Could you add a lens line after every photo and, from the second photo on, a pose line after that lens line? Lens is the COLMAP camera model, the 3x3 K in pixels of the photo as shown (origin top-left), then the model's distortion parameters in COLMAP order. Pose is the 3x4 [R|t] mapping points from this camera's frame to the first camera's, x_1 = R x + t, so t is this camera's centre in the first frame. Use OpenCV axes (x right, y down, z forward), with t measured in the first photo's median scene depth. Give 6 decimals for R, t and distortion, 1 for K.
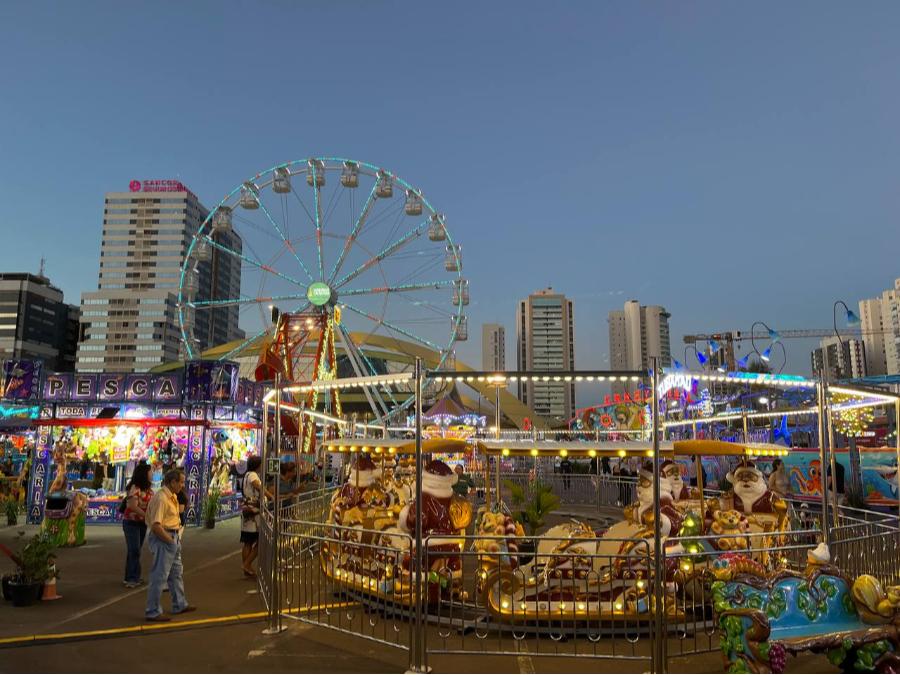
lens RADIAL K [[673.9, 0, 450.0], [0, 673.9, 337.5], [0, 0, 1]] dist [0.091229, -0.111216]
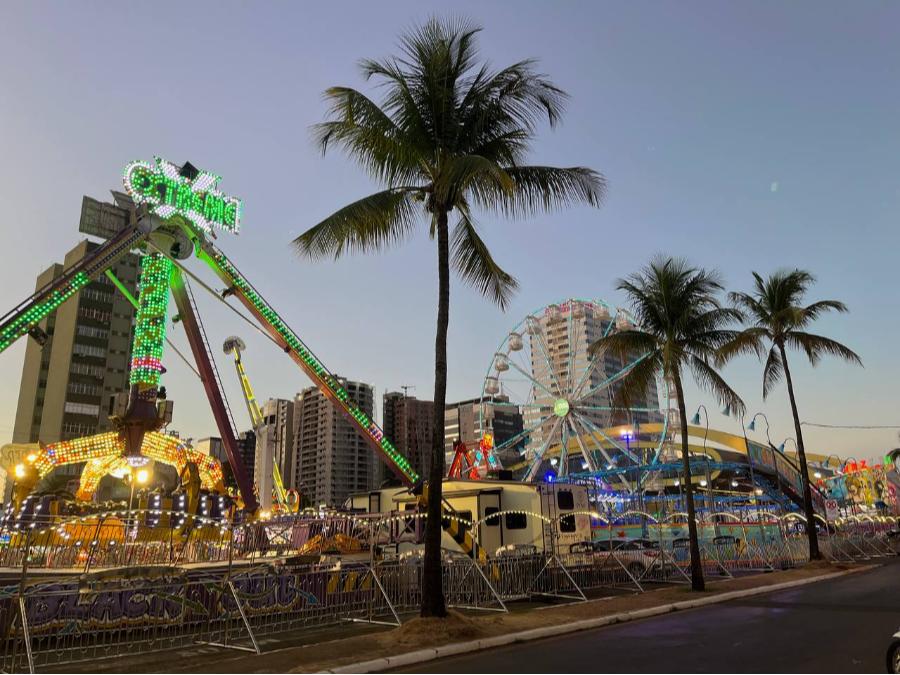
lens RADIAL K [[673.9, 0, 450.0], [0, 673.9, 337.5], [0, 0, 1]] dist [0.091229, -0.111216]
pose [[0.755369, -0.211241, -0.620318, 0.157383], [0.141316, 0.976855, -0.160574, -0.006418], [0.639881, 0.033632, 0.767738, -0.048254]]
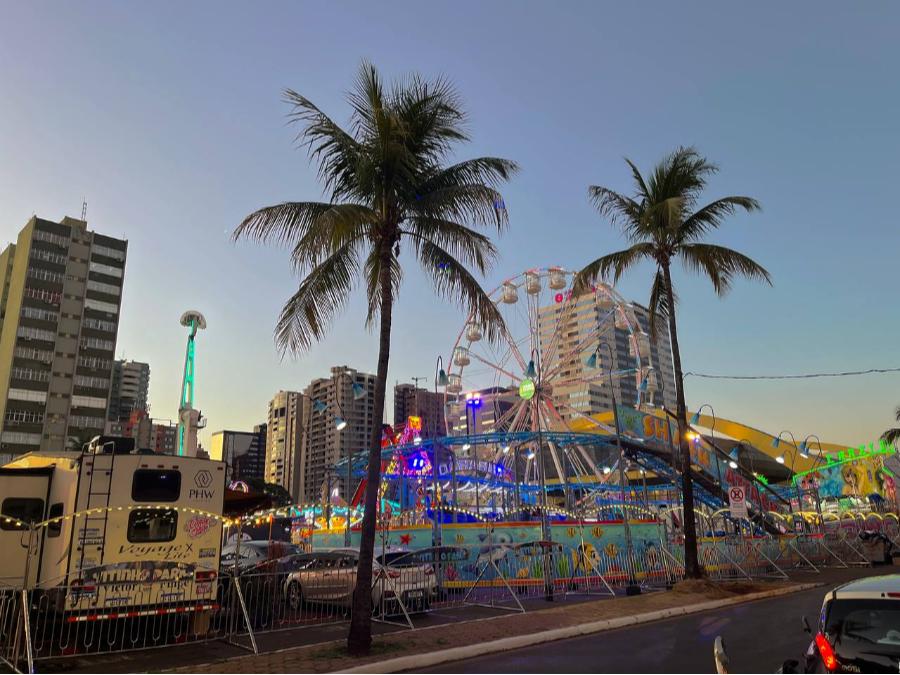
lens RADIAL K [[673.9, 0, 450.0], [0, 673.9, 337.5], [0, 0, 1]] dist [0.091229, -0.111216]
pose [[0.724360, -0.212585, -0.655828, 0.160385], [0.142221, 0.976888, -0.159572, 0.004338], [0.674593, 0.022315, 0.737853, 0.017435]]
